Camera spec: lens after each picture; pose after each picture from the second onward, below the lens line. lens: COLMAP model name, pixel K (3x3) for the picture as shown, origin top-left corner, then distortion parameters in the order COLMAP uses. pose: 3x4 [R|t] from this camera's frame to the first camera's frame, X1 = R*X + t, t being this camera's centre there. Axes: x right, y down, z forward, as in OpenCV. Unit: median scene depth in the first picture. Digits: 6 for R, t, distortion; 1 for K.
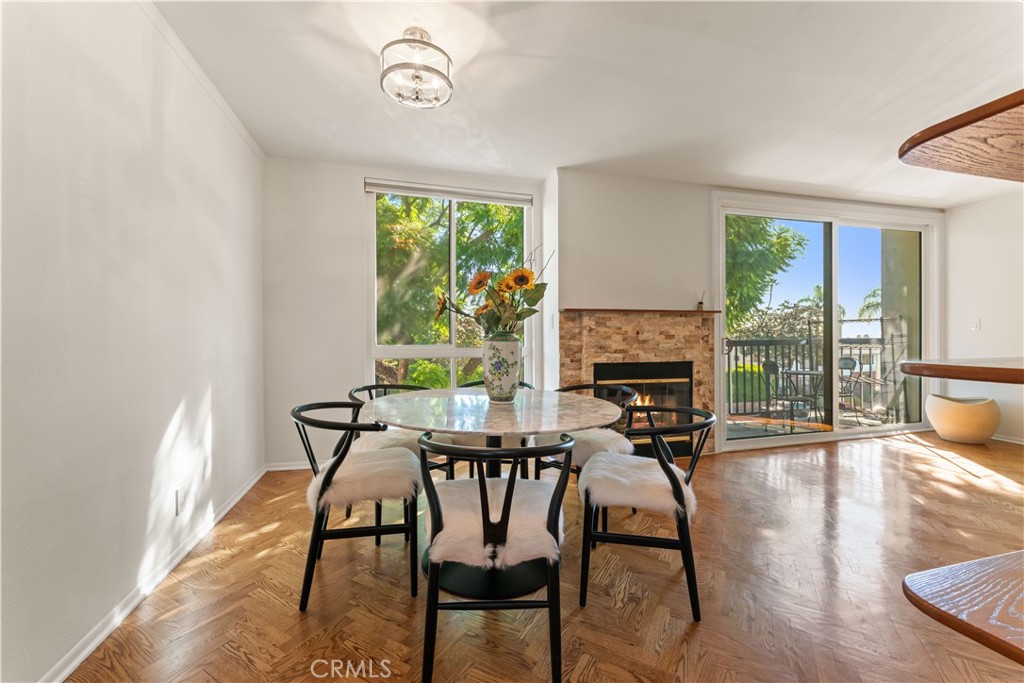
lens RADIAL K [[413.4, 0, 513.0], [0, 413.4, 332.4], [0, 0, 1]] dist [-0.002678, -0.000468]
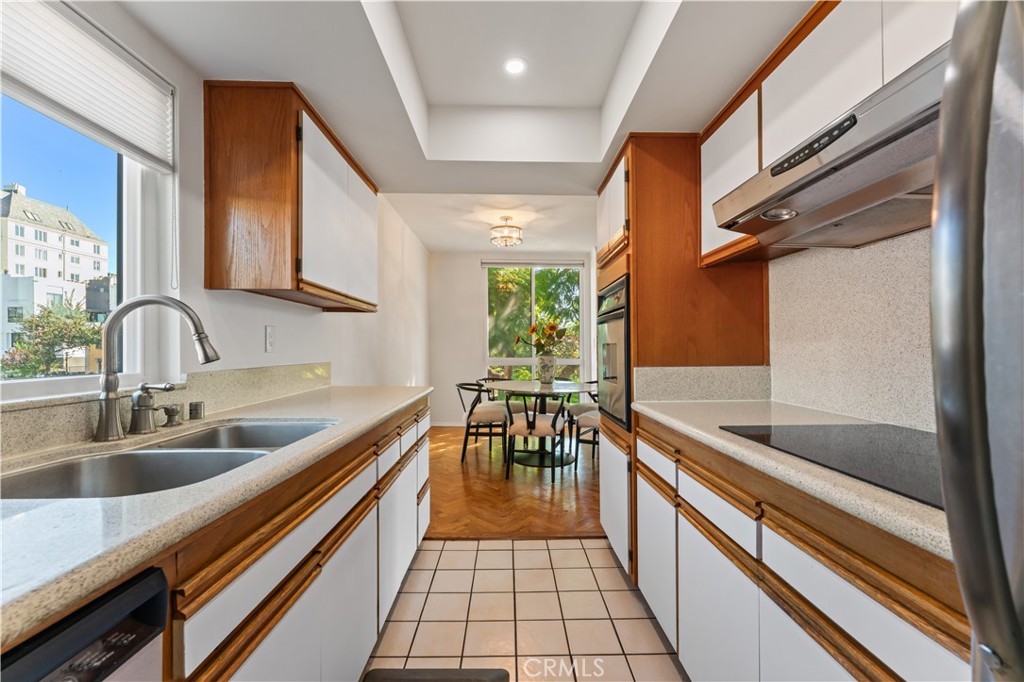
lens RADIAL K [[413.4, 0, 515.3], [0, 413.4, 347.2], [0, 0, 1]] dist [-0.002678, -0.000468]
pose [[0.969360, -0.003064, -0.245624, 0.246392], [0.004869, 0.999965, 0.006741, -0.027330], [0.245595, -0.007730, 0.969342, -0.787037]]
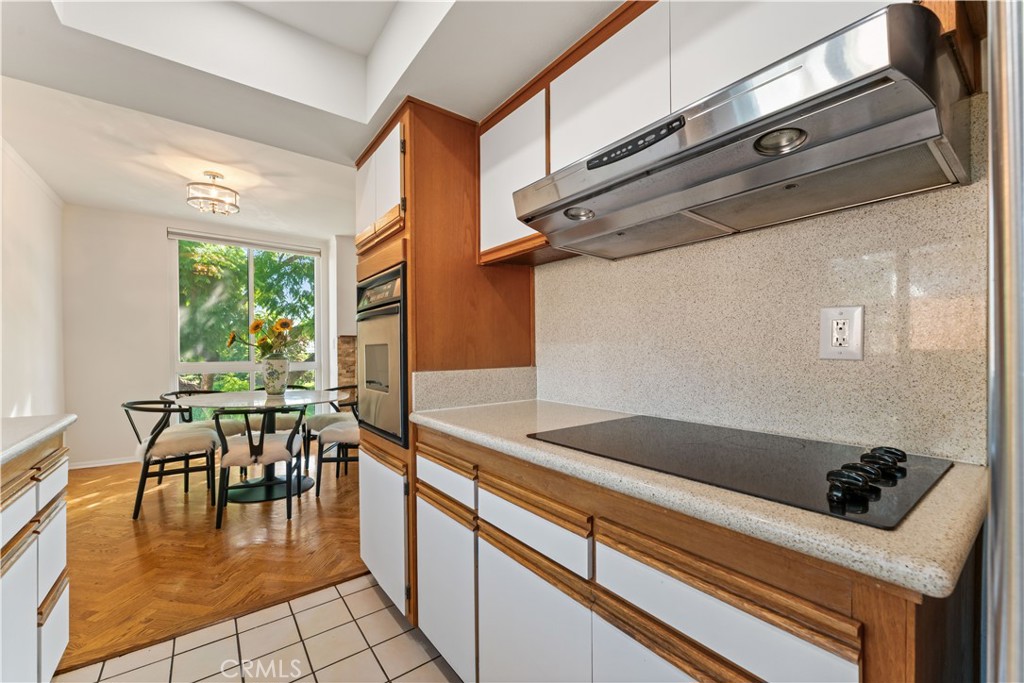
lens RADIAL K [[413.4, 0, 513.8], [0, 413.4, 349.9], [0, 0, 1]] dist [-0.002678, -0.000468]
pose [[0.929366, -0.003989, 0.369138, 0.185936], [0.000011, 0.999942, 0.010777, -0.026129], [-0.369159, -0.010012, 0.929312, -0.670795]]
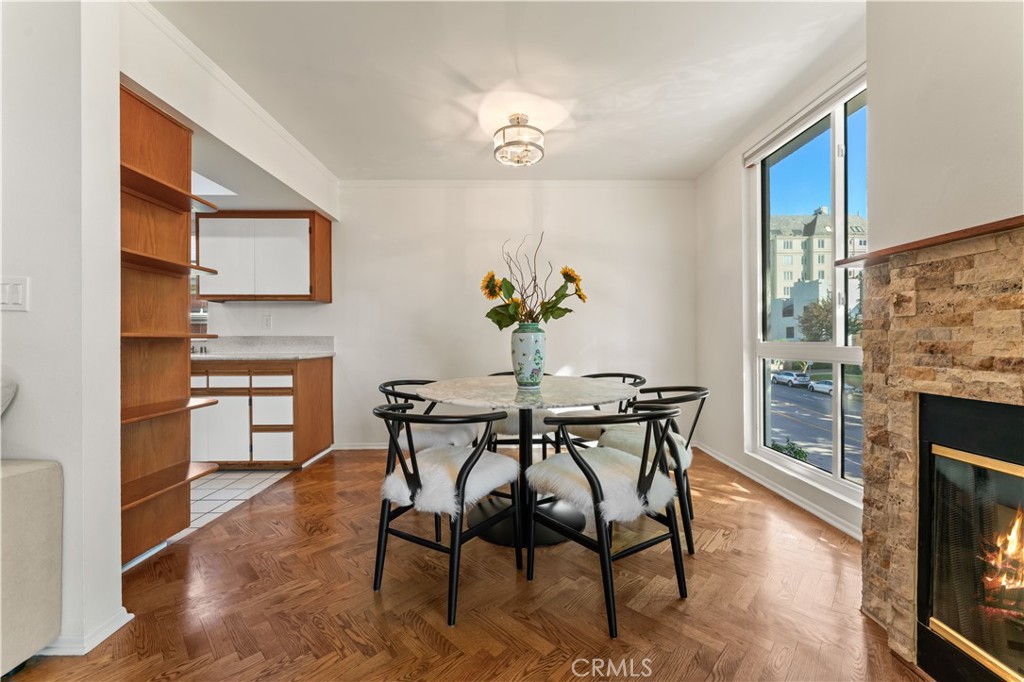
lens RADIAL K [[413.4, 0, 513.1], [0, 413.4, 343.0], [0, 0, 1]] dist [-0.002678, -0.000468]
pose [[-0.255898, 0.006775, -0.966680, 0.790487], [0.009211, 0.999947, 0.004570, 0.031951], [0.966660, -0.007734, -0.255947, 0.924306]]
